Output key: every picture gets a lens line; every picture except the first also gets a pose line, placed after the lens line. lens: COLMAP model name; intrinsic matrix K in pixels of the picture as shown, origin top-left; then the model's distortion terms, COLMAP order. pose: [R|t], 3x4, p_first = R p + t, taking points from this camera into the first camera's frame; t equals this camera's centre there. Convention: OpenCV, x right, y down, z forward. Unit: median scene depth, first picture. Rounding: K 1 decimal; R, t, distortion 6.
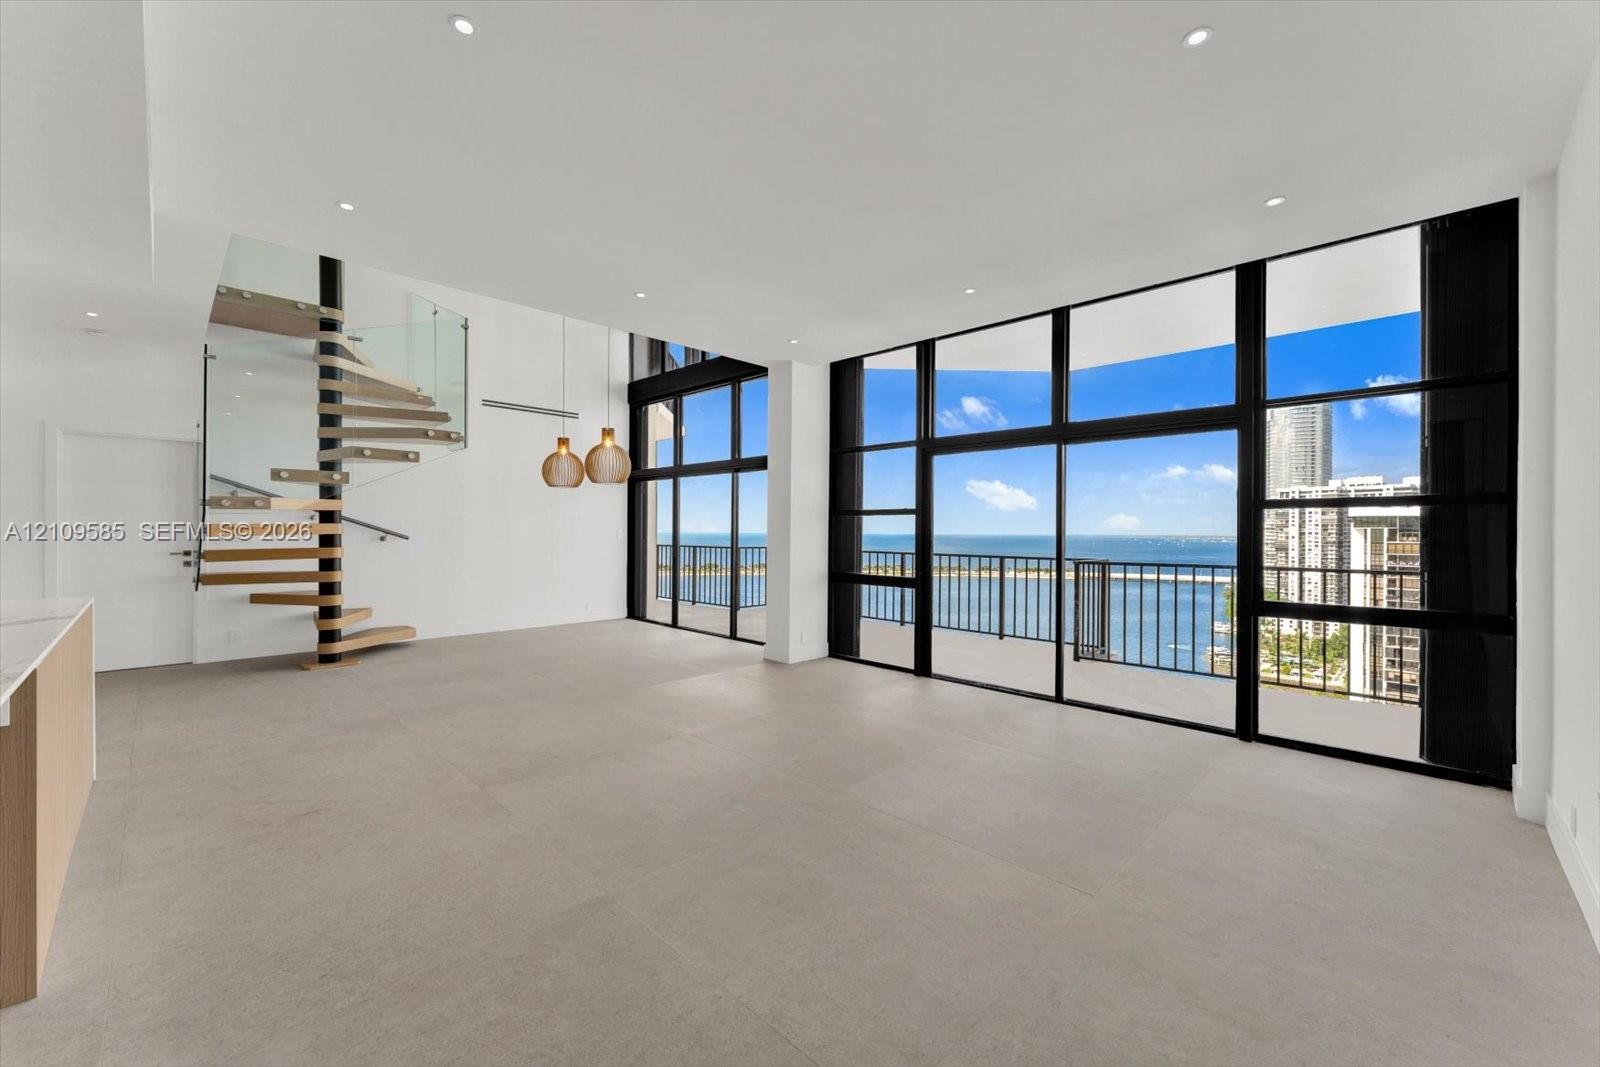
lens RADIAL K [[648.2, 0, 798.4], [0, 648.2, 532.1], [0, 0, 1]] dist [-0.000579, -0.000224]
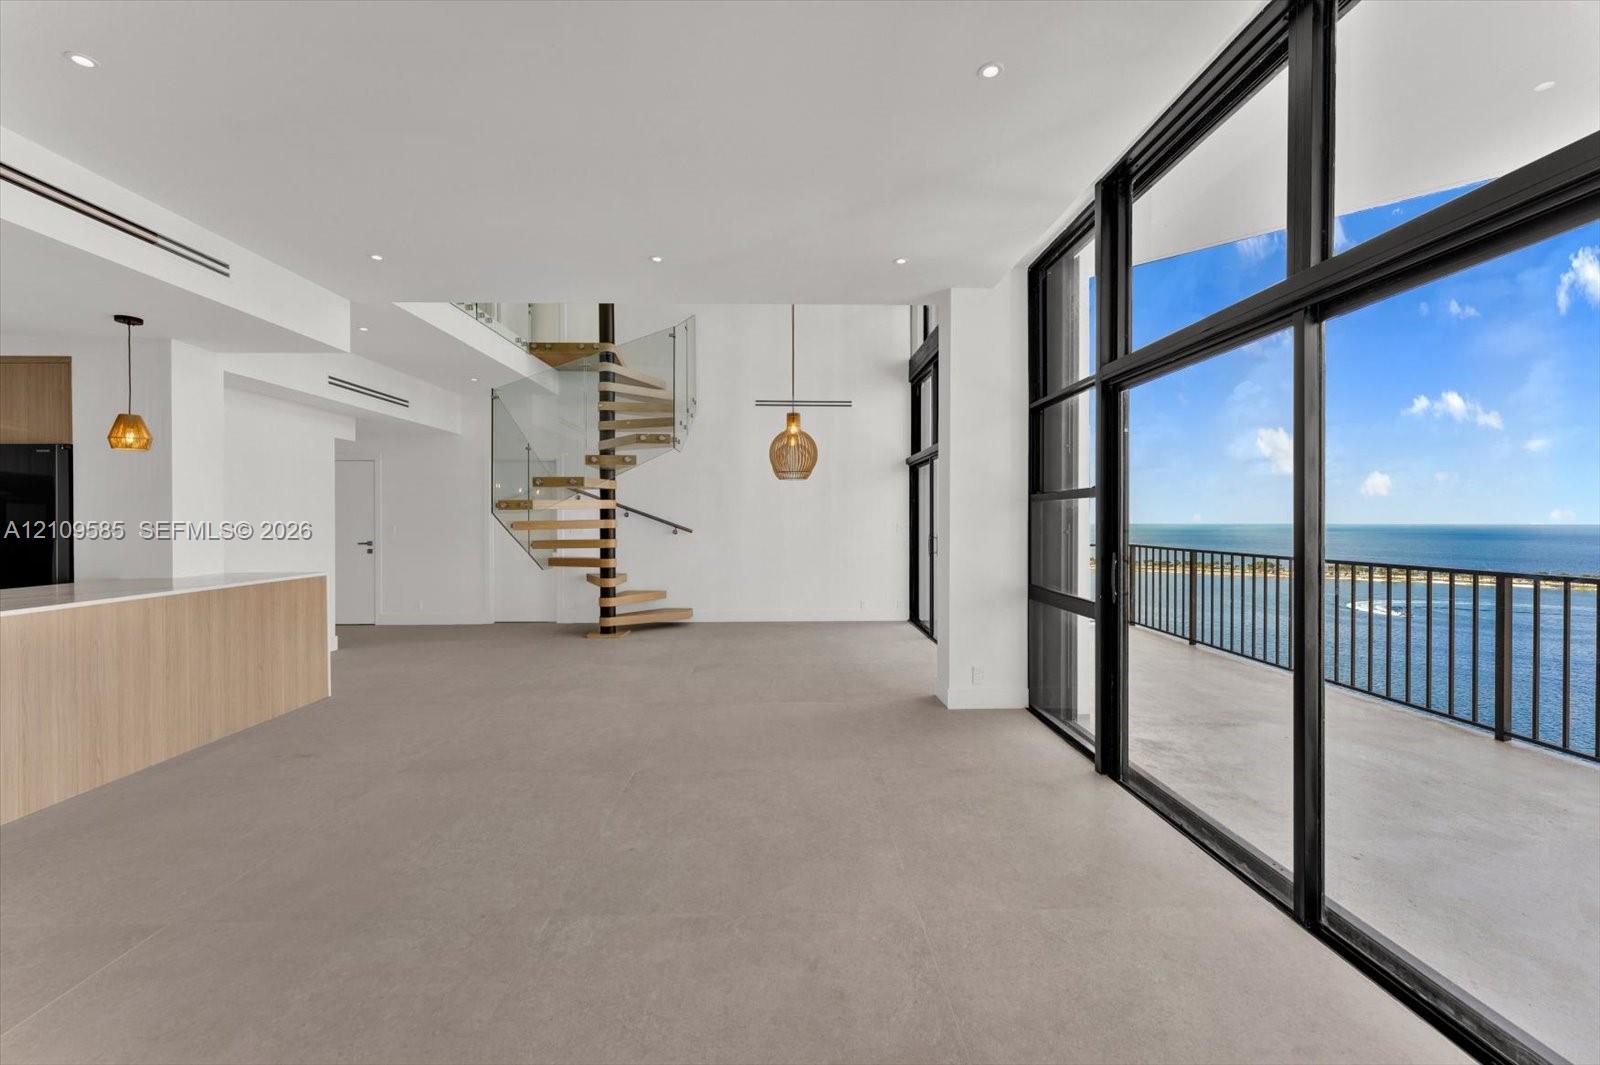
lens RADIAL K [[648.2, 0, 798.4], [0, 648.2, 531.1], [0, 0, 1]] dist [-0.000579, -0.000224]
pose [[0.724432, 0.000512, -0.689346, 0.350382], [0.007588, 0.999933, 0.008718, 0.000224], [0.689305, -0.011546, 0.724379, 0.334427]]
